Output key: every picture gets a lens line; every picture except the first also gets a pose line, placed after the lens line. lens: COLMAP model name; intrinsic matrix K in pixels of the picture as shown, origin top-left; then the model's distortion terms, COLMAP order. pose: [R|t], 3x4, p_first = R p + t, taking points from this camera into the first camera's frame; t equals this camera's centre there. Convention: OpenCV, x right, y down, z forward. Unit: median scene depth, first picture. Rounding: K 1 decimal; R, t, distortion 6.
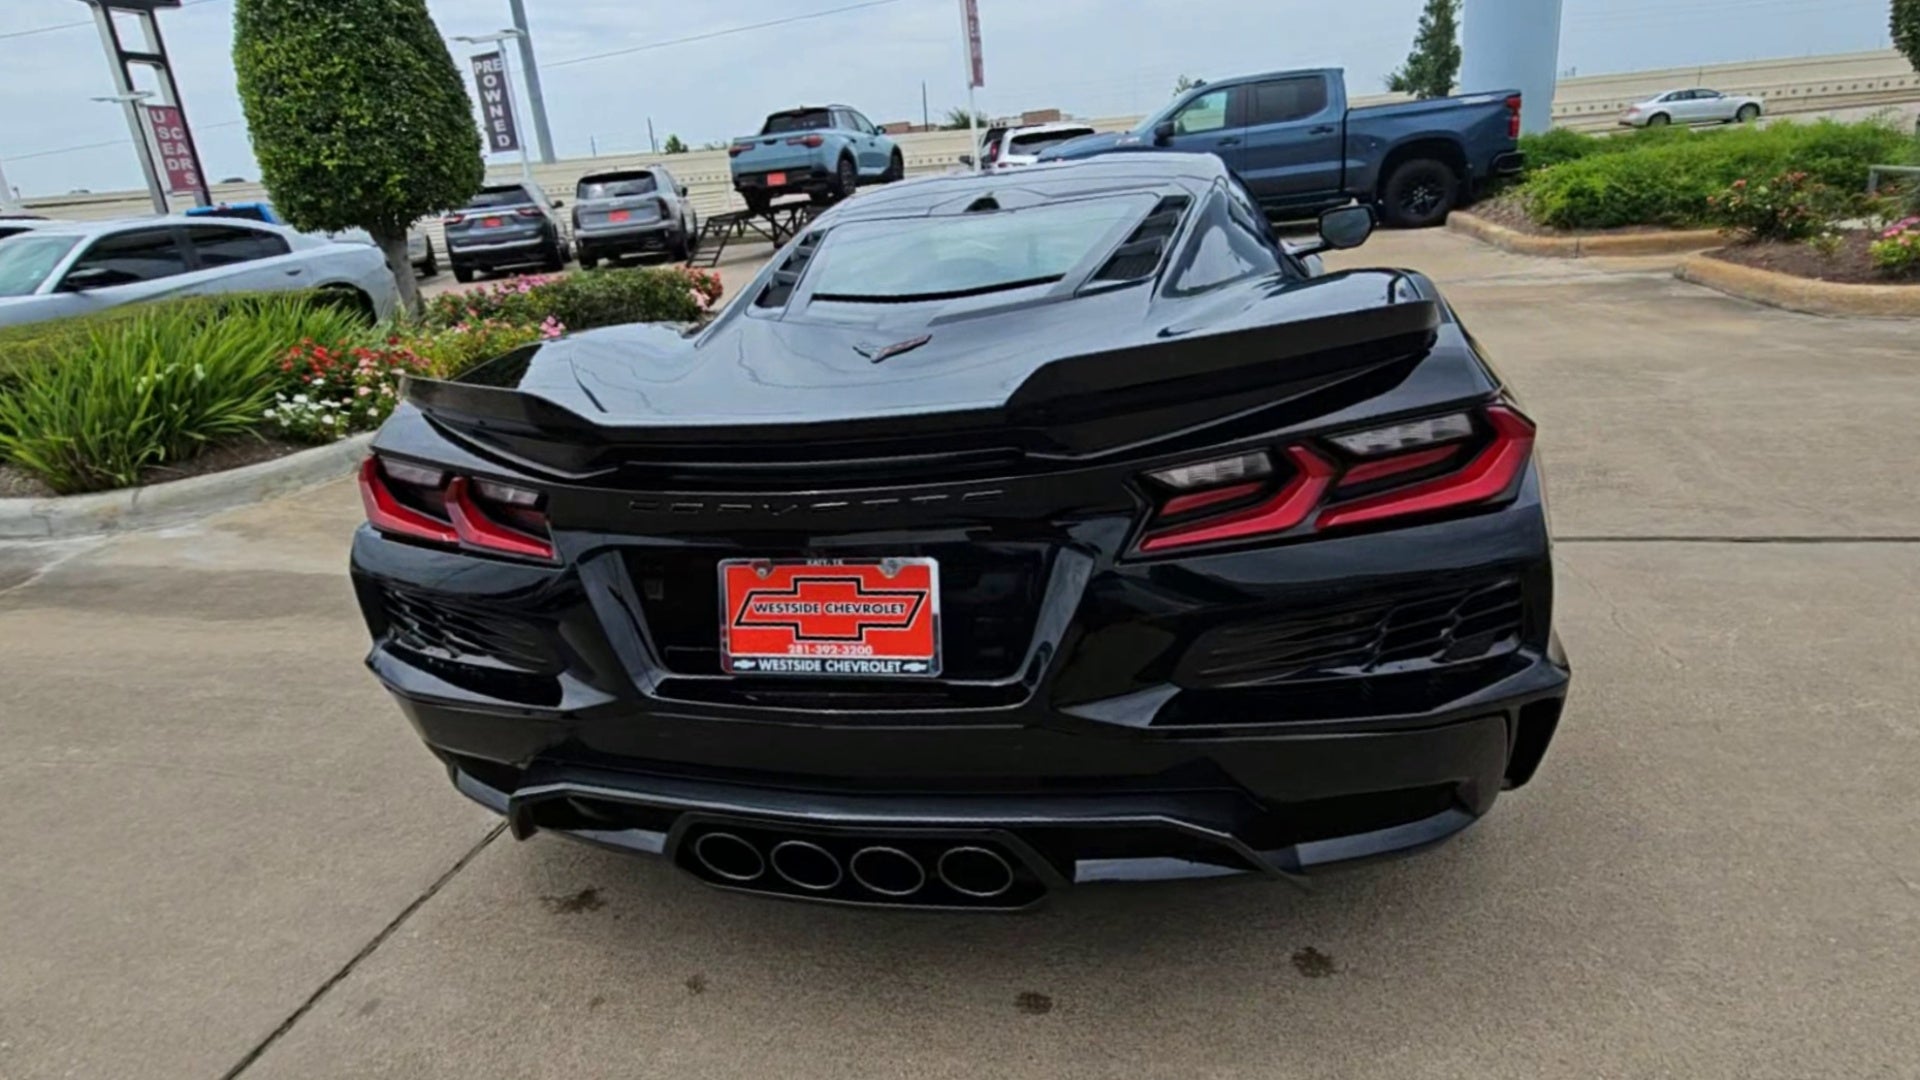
lens RADIAL K [[1004.0, 0, 925.2], [0, 1004.0, 537.7], [0, 0, 1]] dist [0.002299, -0.000507]
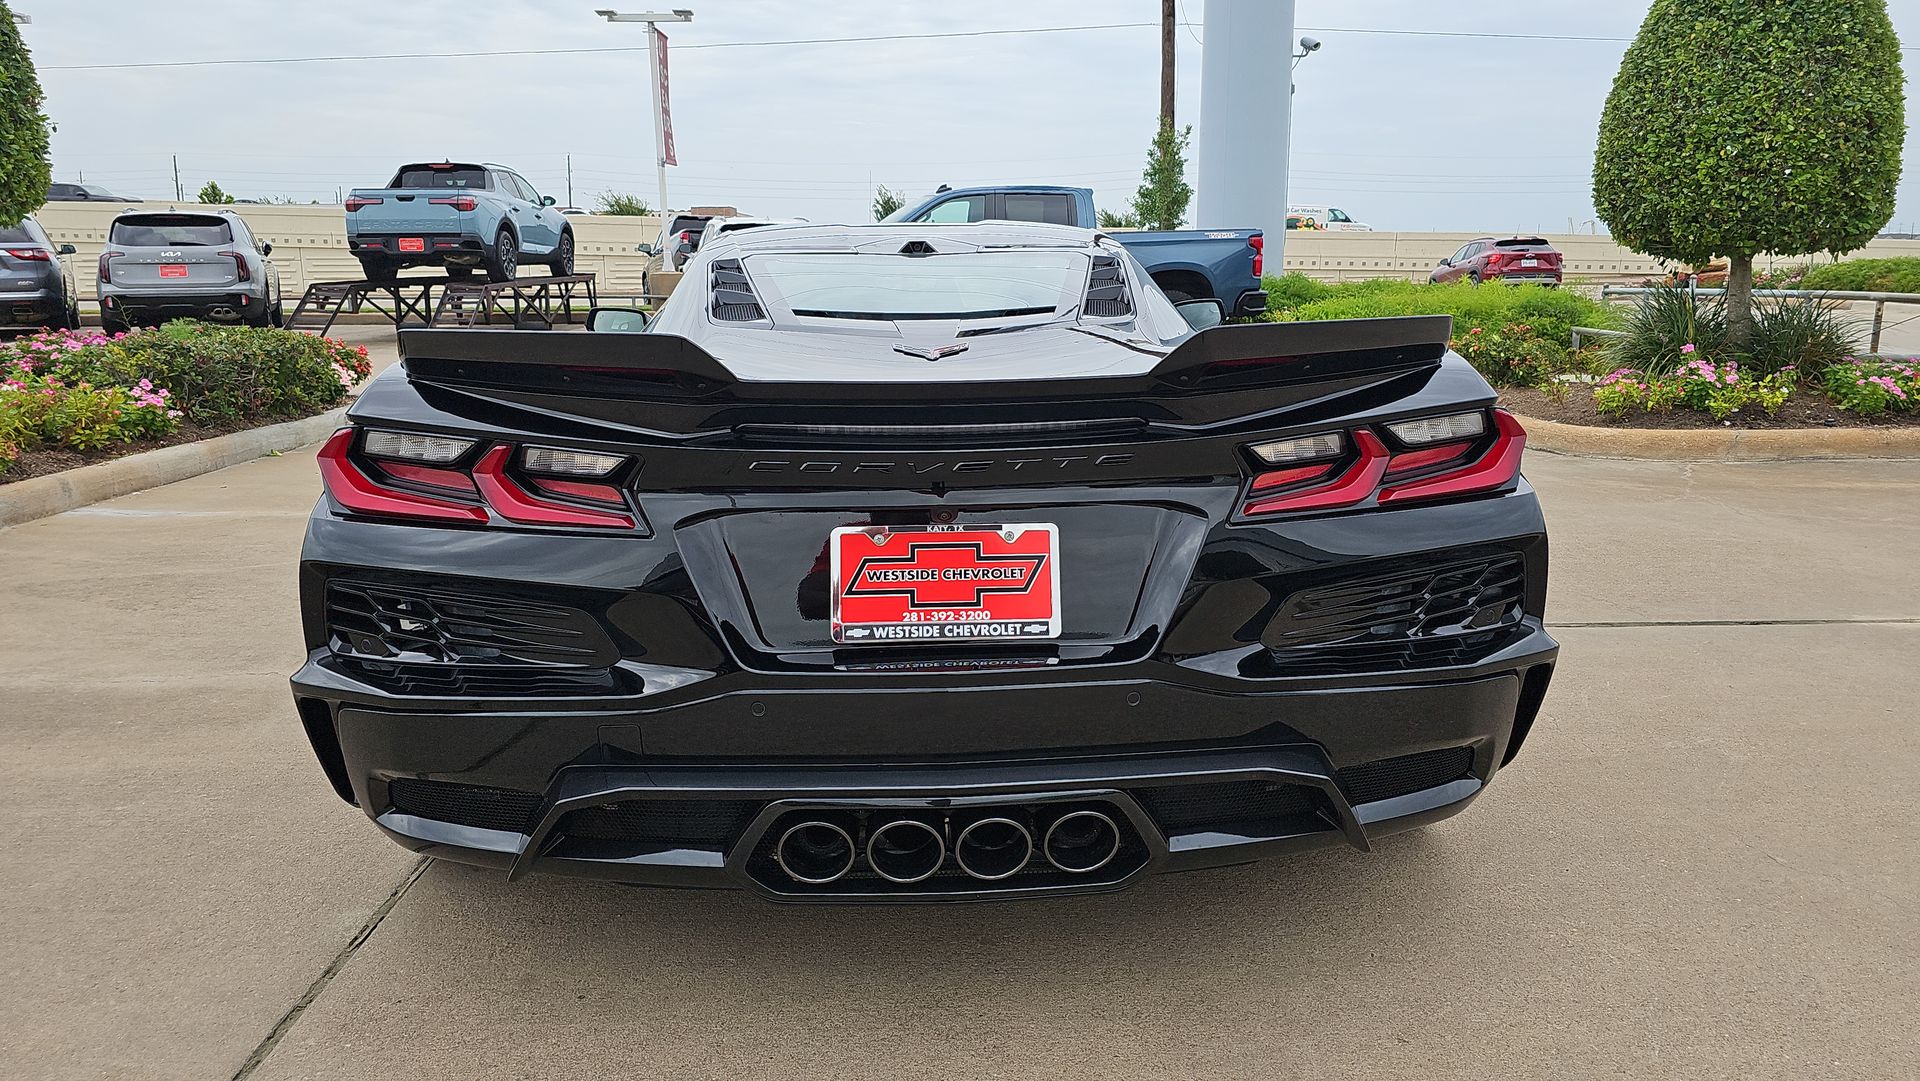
lens RADIAL K [[1248.7, 0, 938.1], [0, 1248.7, 538.2], [0, 0, 1]] dist [0.063494, -0.064990]
pose [[0.957213, 0.031030, 0.287717, -0.087304], [0.011438, 0.989401, -0.144757, 0.040380], [-0.289159, 0.141854, 0.946712, -0.036904]]
